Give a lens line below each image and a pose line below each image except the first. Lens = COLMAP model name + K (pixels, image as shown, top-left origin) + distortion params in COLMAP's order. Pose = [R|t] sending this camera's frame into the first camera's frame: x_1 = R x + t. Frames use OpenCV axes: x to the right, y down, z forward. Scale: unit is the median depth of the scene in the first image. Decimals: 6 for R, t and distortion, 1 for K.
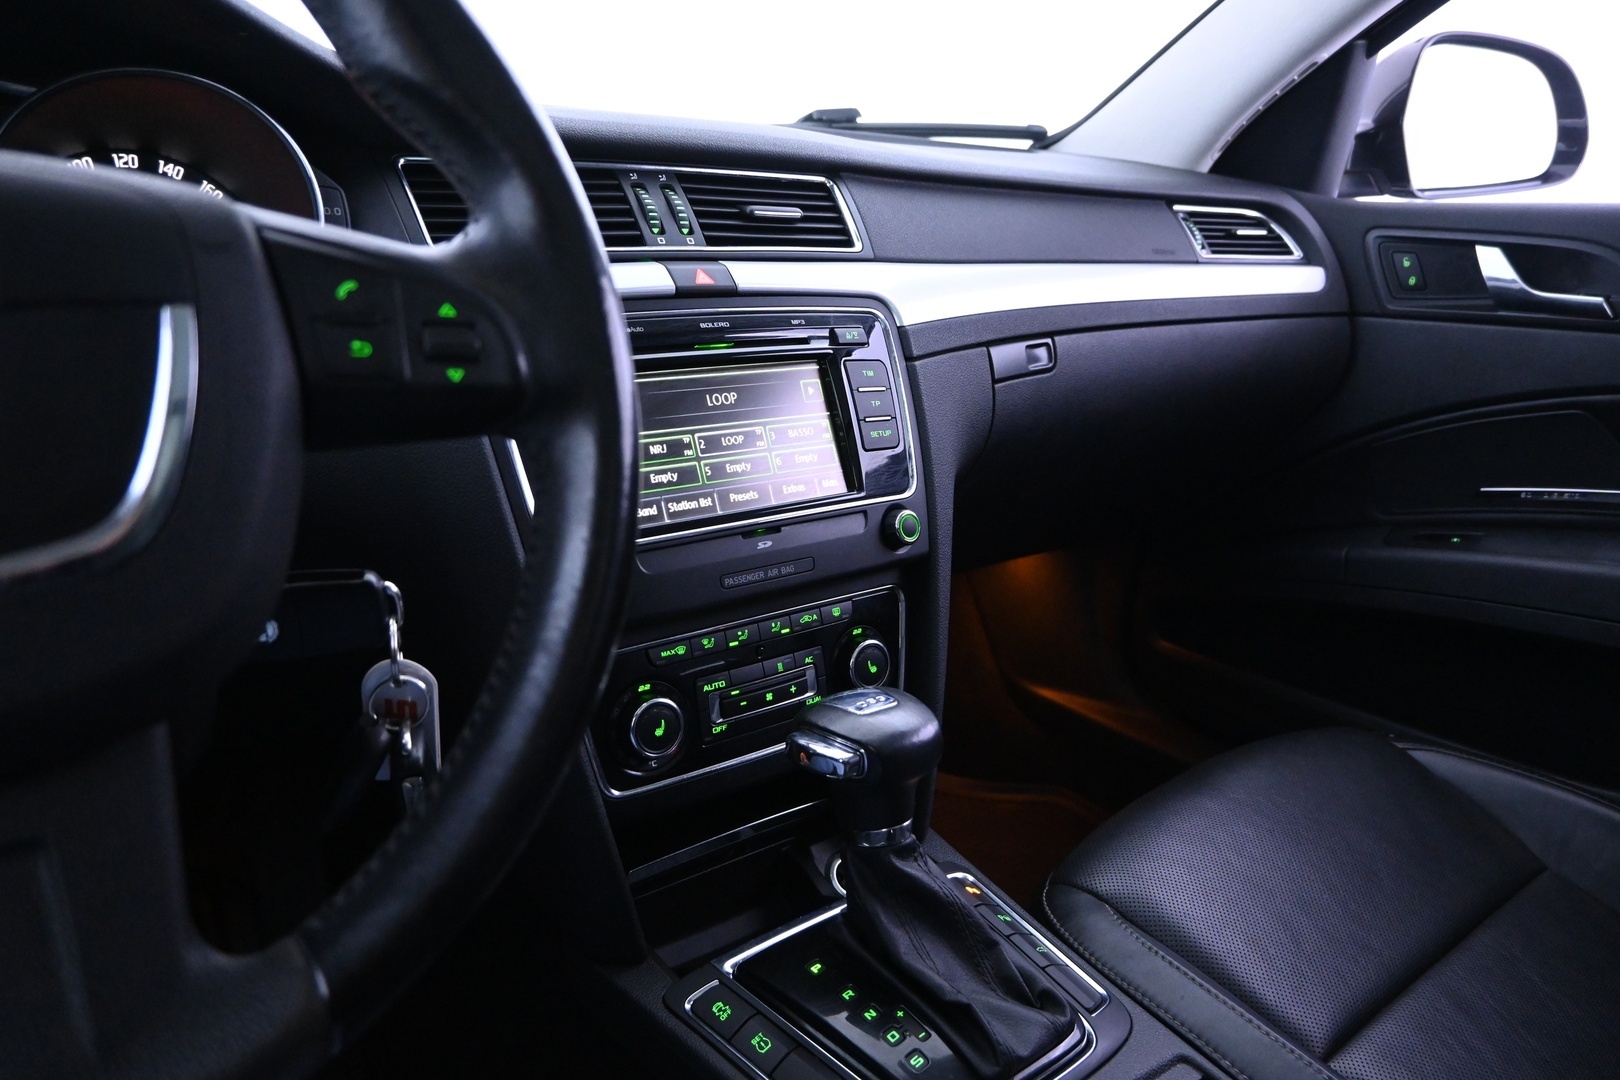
lens RADIAL K [[1115.3, 0, 807.1], [0, 1115.3, 542.0], [0, 0, 1]] dist [-0.004831, 0.000293]
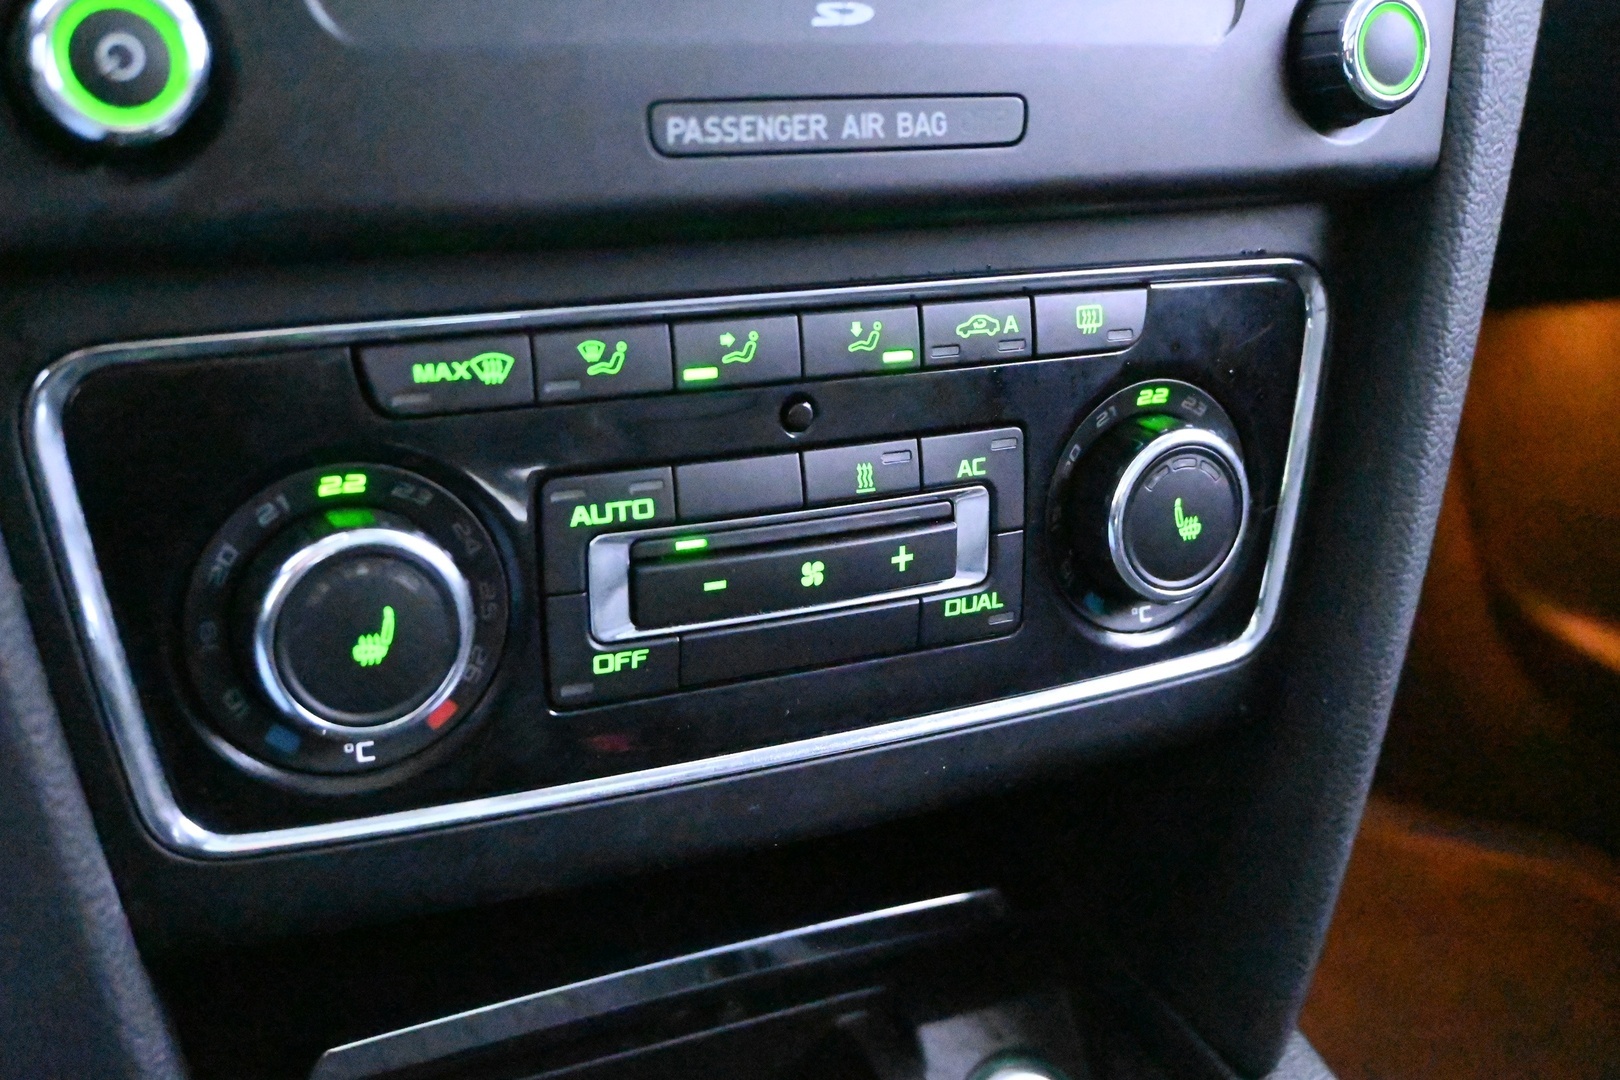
lens RADIAL K [[1787.4, 0, 803.2], [0, 1787.4, 538.9], [0, 0, 1]] dist [-0.010601, 0.000000]
pose [[0.979305, 0.134869, -0.150906, 0.032606], [-0.112536, 0.982585, 0.147861, 0.061242], [0.168220, -0.127819, 0.977427, 0.547034]]
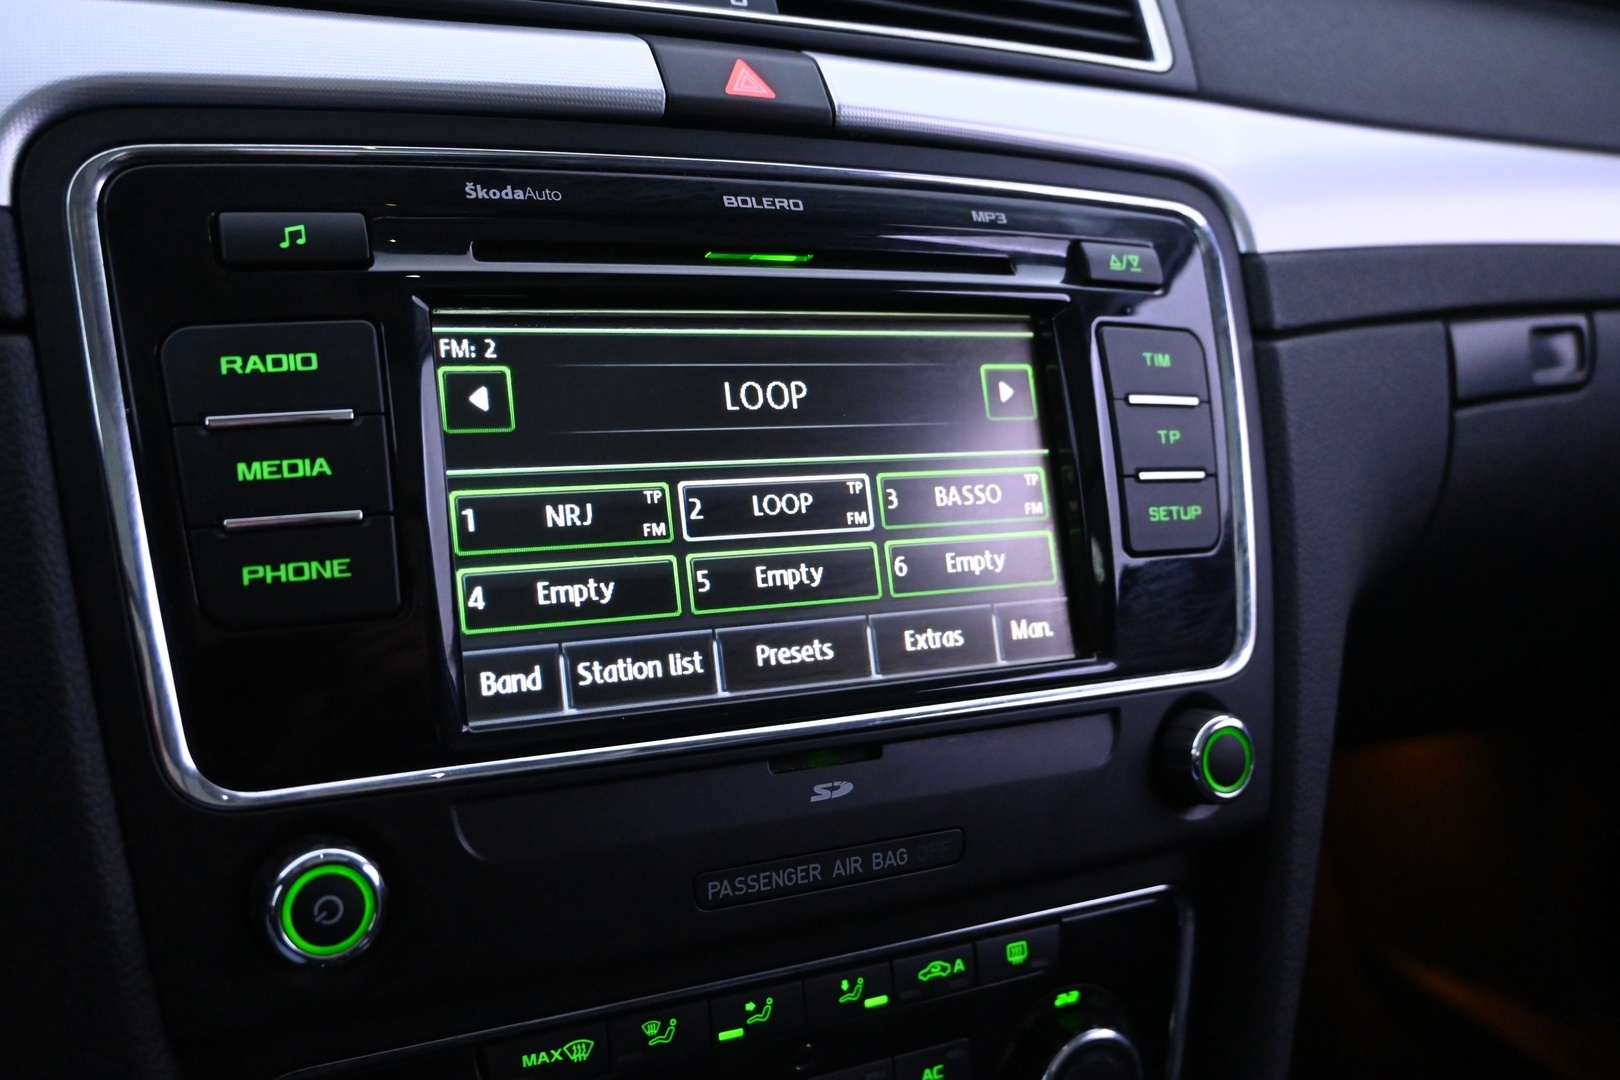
lens RADIAL K [[1487.6, 0, 823.4], [0, 1487.6, 546.5], [0, 0, 1]] dist [-0.008719, 0.000000]
pose [[0.983466, 0.095534, -0.153846, 0.027171], [-0.098648, 0.995041, -0.012721, -0.070368], [0.151868, 0.027687, 0.988013, 0.486995]]
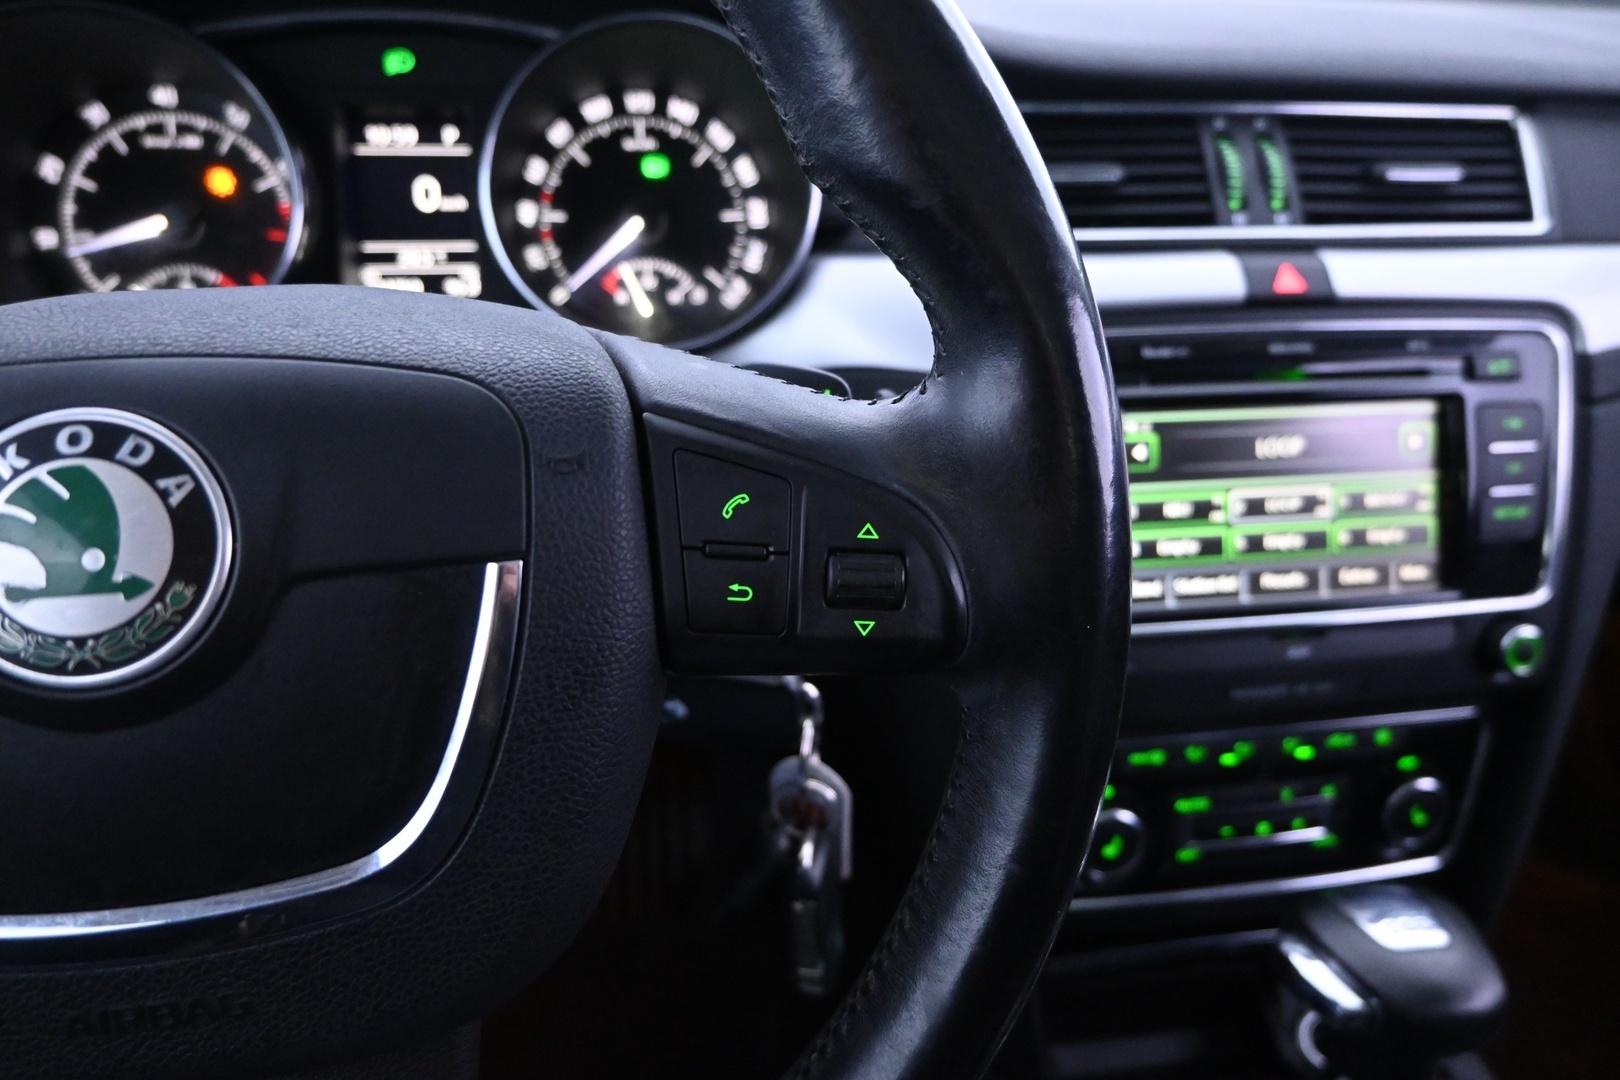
lens RADIAL K [[1115.3, 0, 794.0], [0, 1115.3, 533.4], [0, 0, 1]] dist [-0.004831, 0.000293]
pose [[0.882280, 0.203240, -0.424589, -0.034424], [-0.132383, 0.972715, 0.190528, -0.168090], [0.451727, -0.111891, 0.885112, 0.182913]]
